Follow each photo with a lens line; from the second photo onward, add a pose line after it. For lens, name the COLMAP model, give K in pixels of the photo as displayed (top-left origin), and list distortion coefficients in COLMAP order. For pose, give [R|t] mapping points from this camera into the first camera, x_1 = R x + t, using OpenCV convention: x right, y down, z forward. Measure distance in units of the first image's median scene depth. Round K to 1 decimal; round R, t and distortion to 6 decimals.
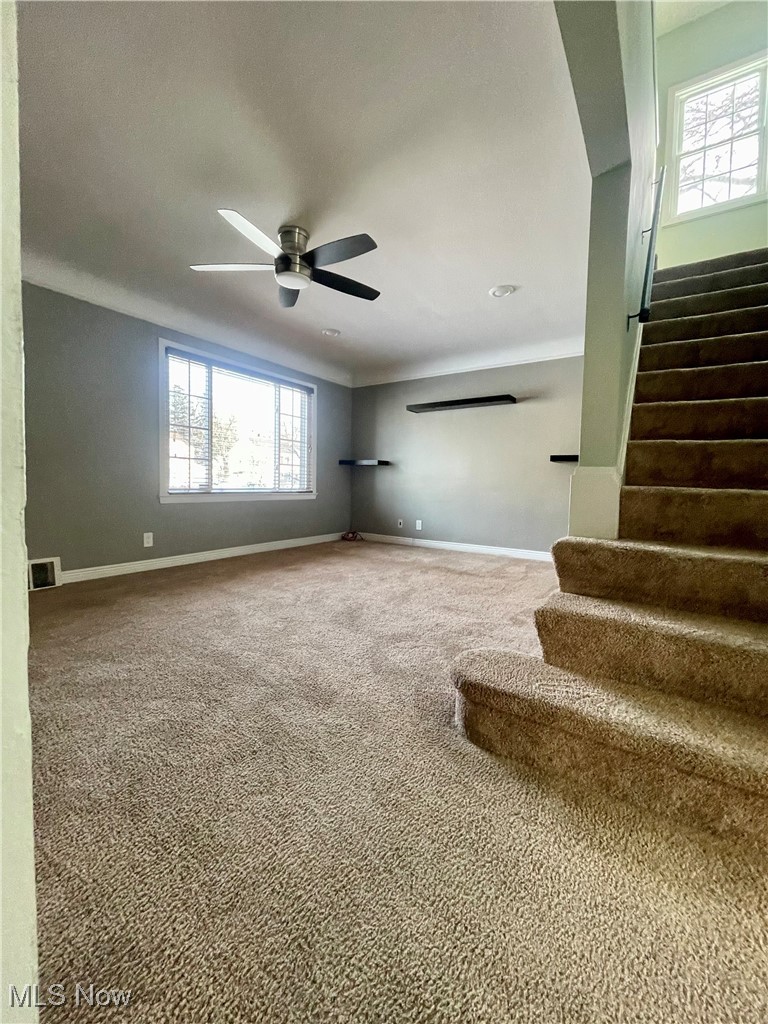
lens RADIAL K [[412.5, 0, 385.1], [0, 412.5, 506.1], [0, 0, 1]] dist [-0.001744, -0.000301]
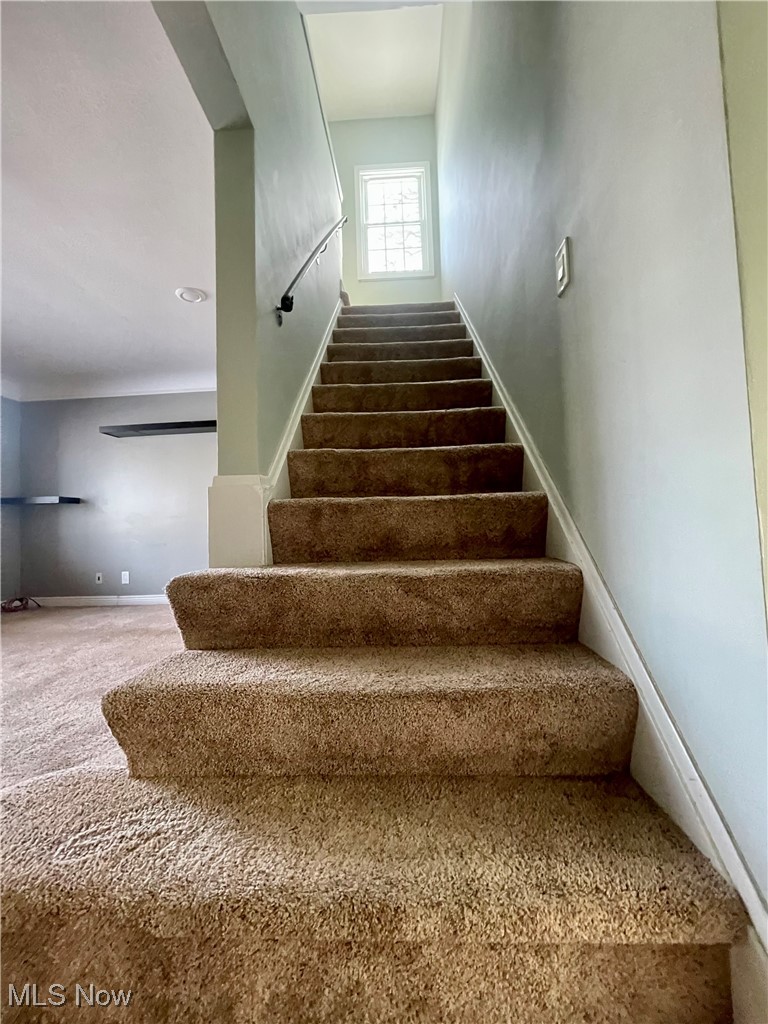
lens RADIAL K [[412.5, 0, 387.1], [0, 412.5, 508.8], [0, 0, 1]] dist [-0.001744, -0.000301]
pose [[0.853299, -0.029529, 0.520586, 0.258550], [0.080178, 0.993952, -0.075041, 0.036441], [-0.515221, 0.105772, 0.850505, 0.149457]]
